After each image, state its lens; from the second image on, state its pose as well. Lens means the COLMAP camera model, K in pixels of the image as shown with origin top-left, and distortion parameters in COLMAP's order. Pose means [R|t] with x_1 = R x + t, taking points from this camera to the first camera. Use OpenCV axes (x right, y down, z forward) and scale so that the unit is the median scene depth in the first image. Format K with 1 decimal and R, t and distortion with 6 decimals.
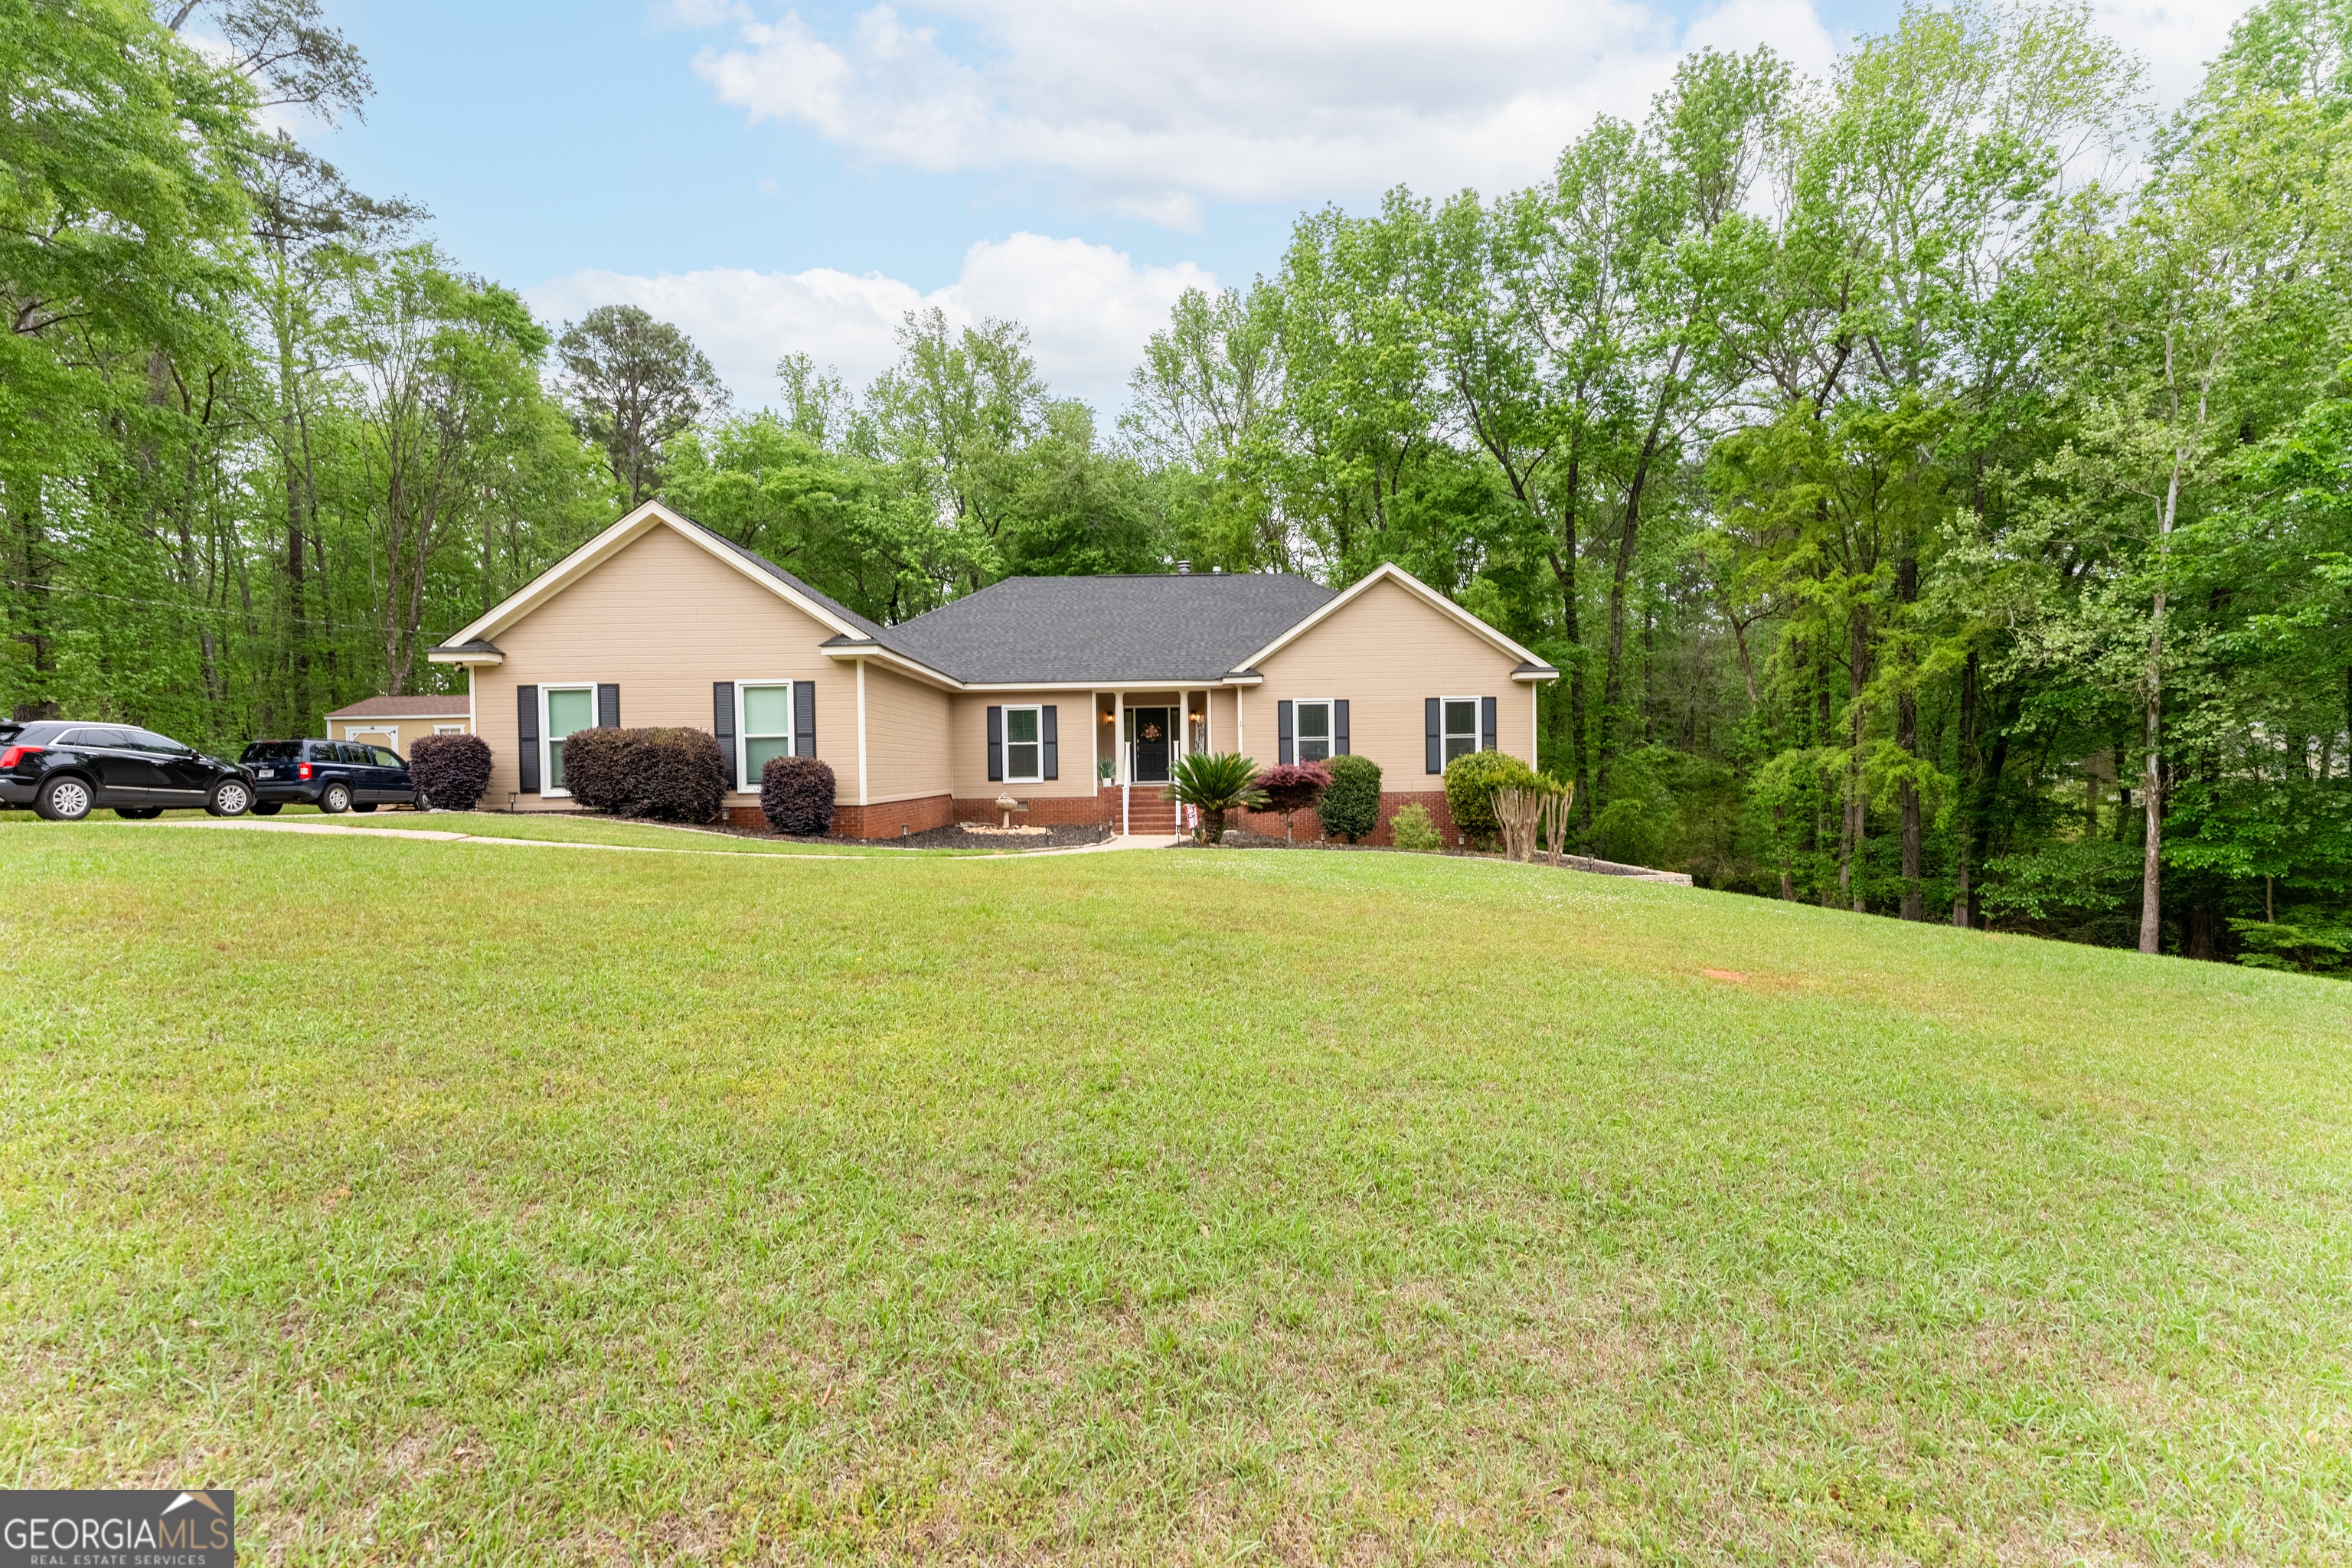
lens RADIAL K [[960.5, 0, 1168.5], [0, 960.5, 786.0], [0, 0, 1]] dist [-0.006937, 0.001444]
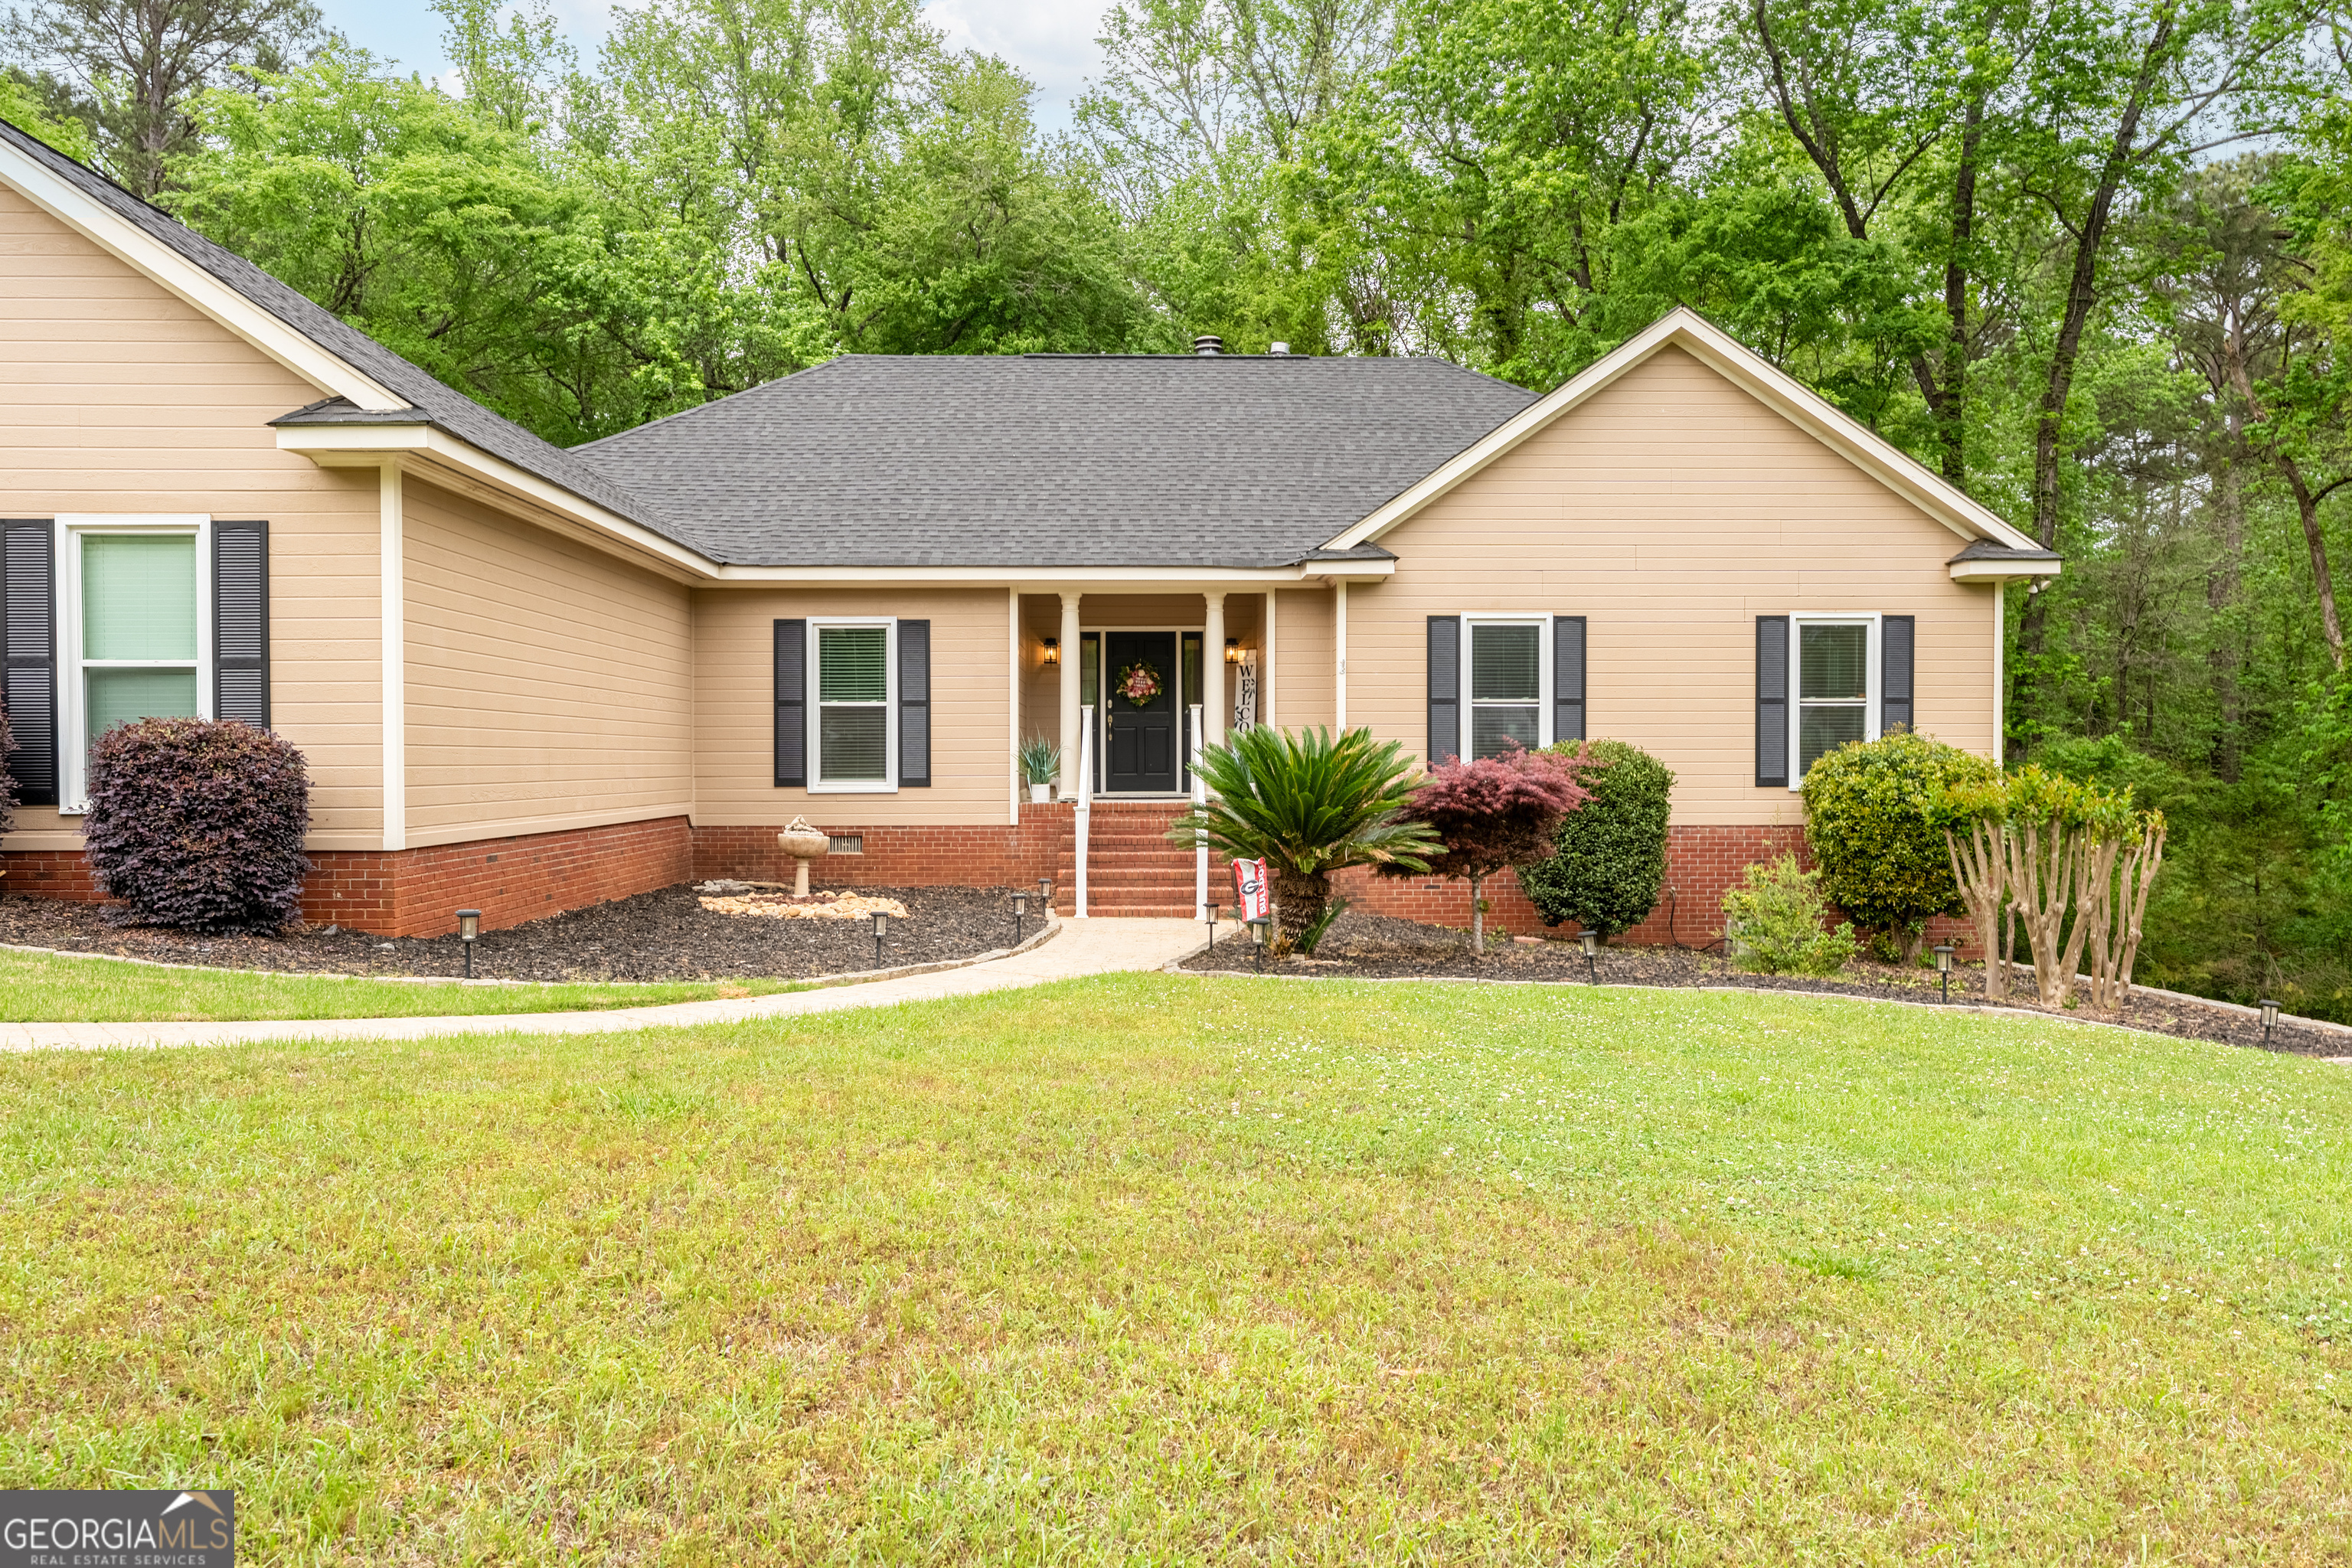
lens RADIAL K [[1582.4, 0, 1178.5], [0, 1582.4, 782.7], [0, 0, 1]] dist [-0.004319, 0.002827]
pose [[0.999720, 0.015217, 0.018135, -0.013363], [-0.015119, 0.999870, -0.005550, -0.005889], [-0.018217, 0.005274, 0.999820, 0.268869]]
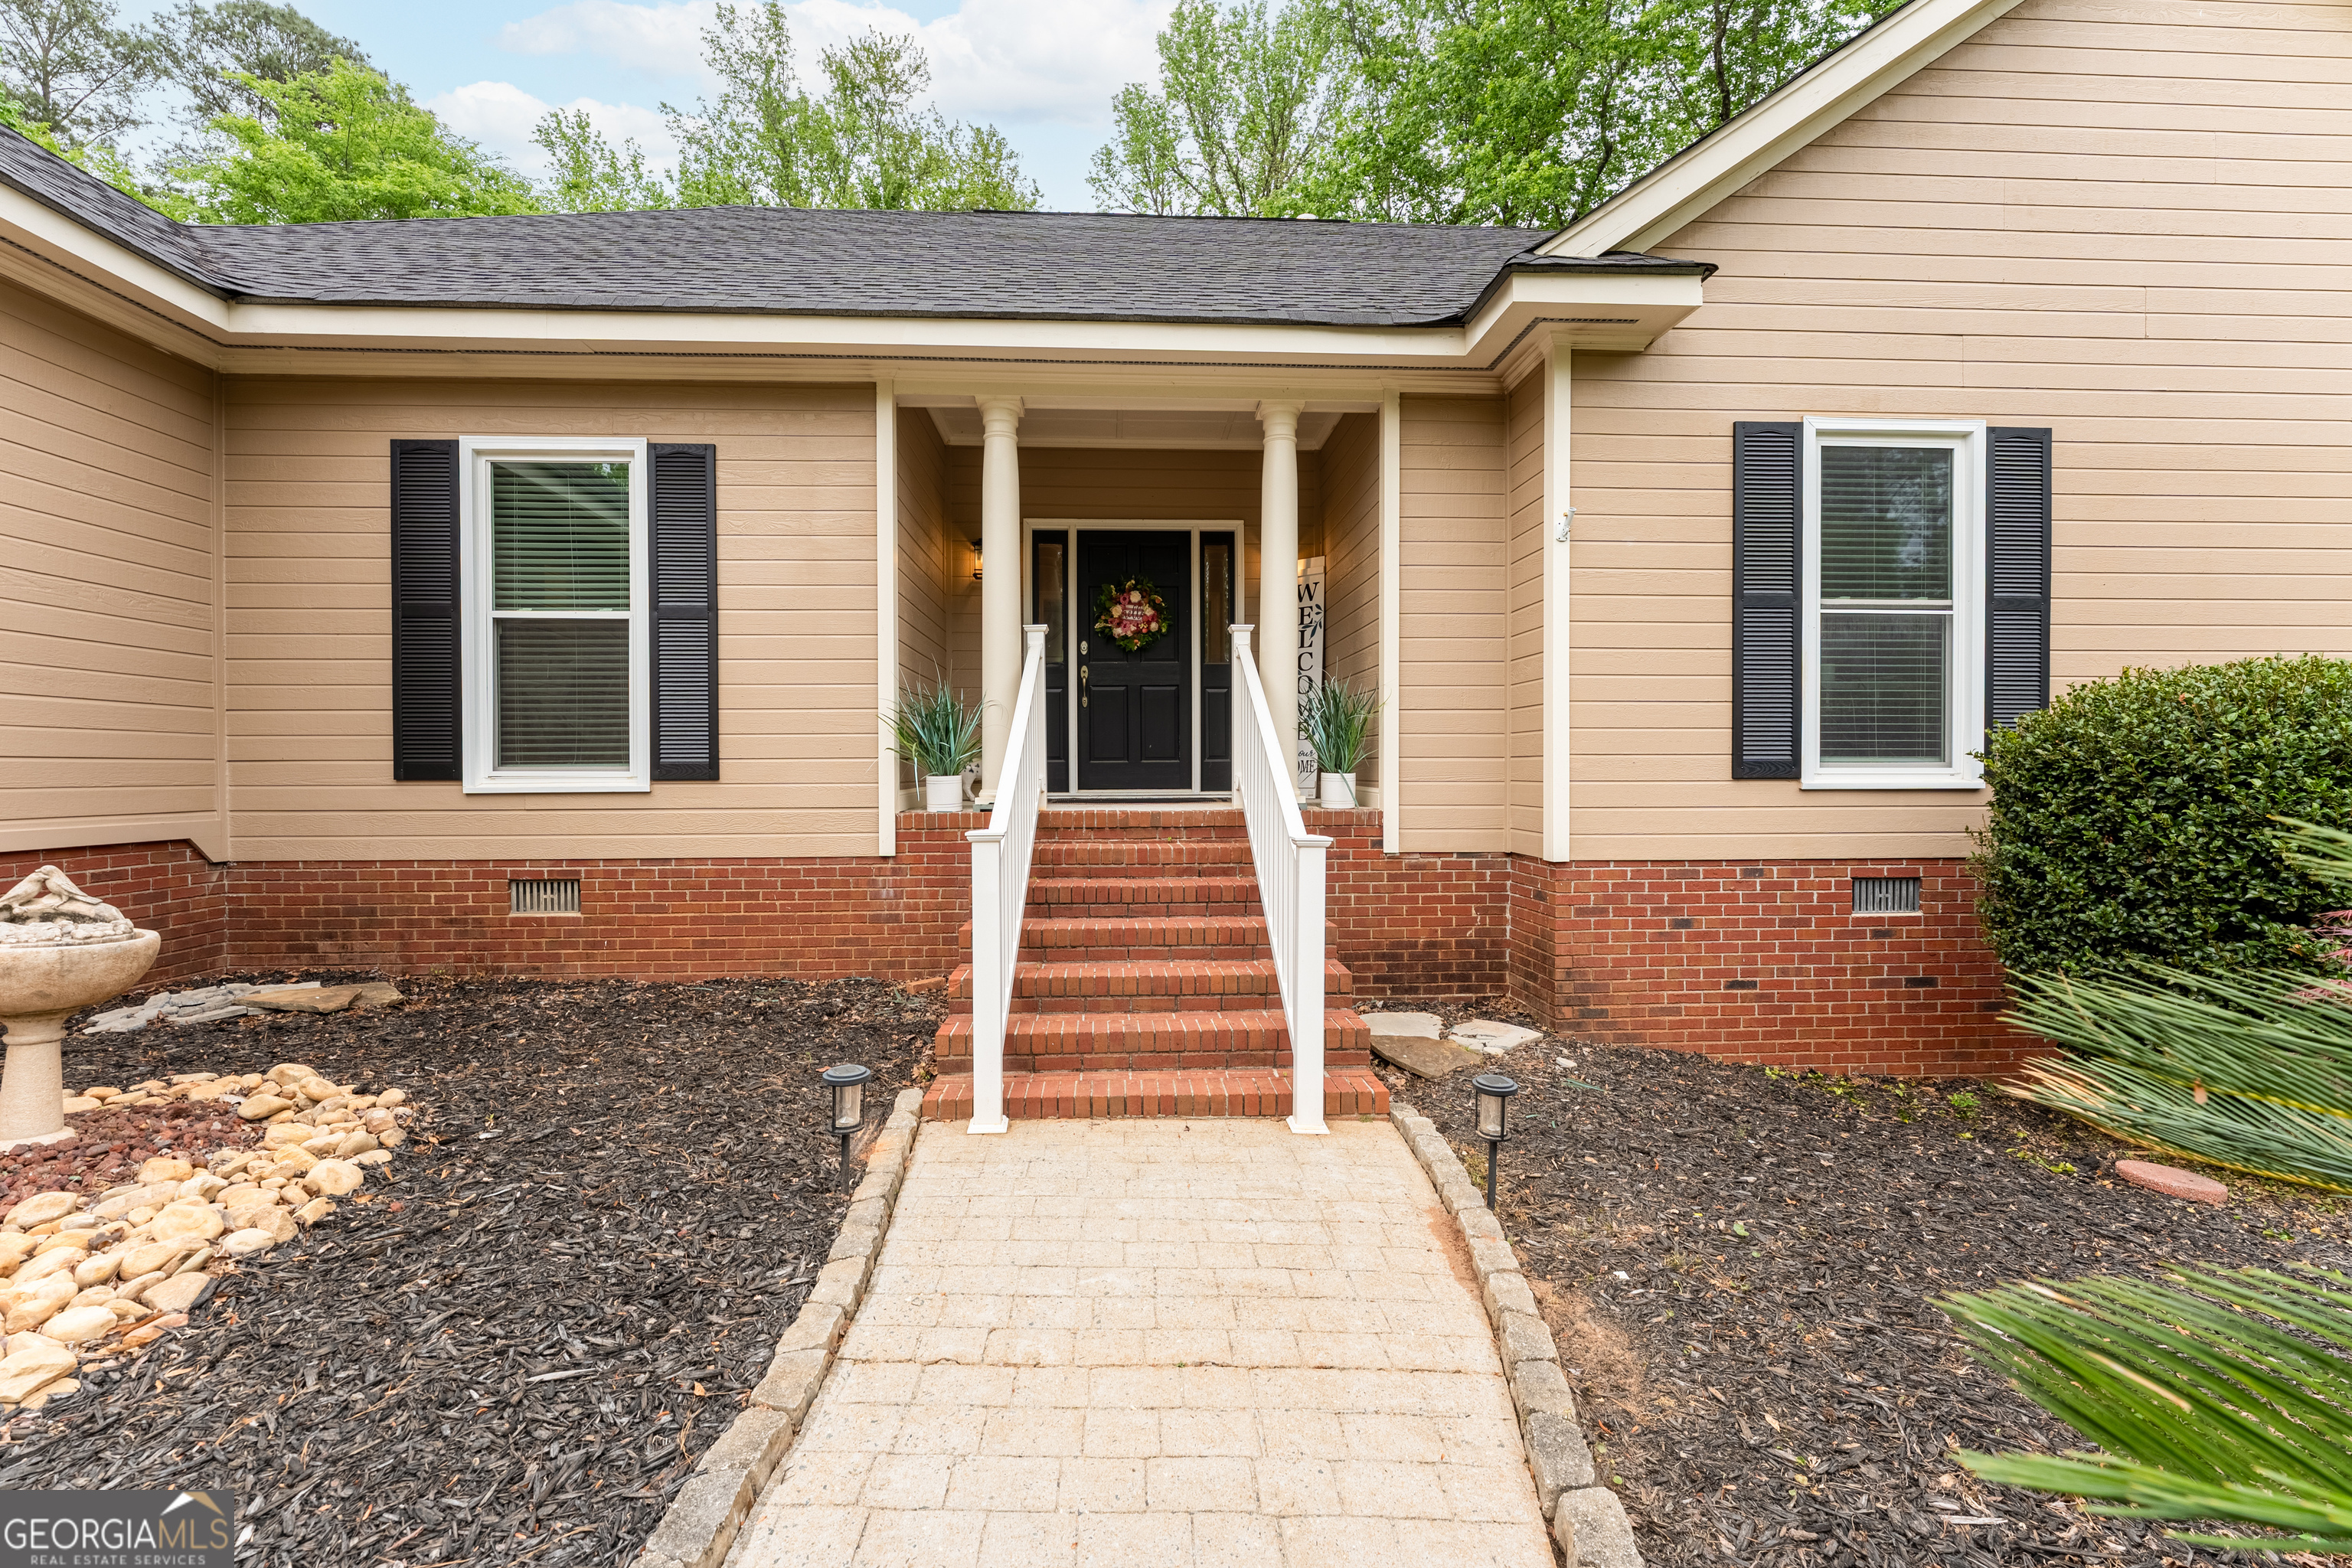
lens RADIAL K [[960.5, 0, 1174.1], [0, 960.5, 787.2], [0, 0, 1]] dist [-0.006937, 0.001444]
pose [[0.998720, 0.013979, 0.048610, -0.020173], [-0.013766, 0.999894, -0.004708, -0.005275], [-0.048670, 0.004033, 0.998807, 0.791169]]
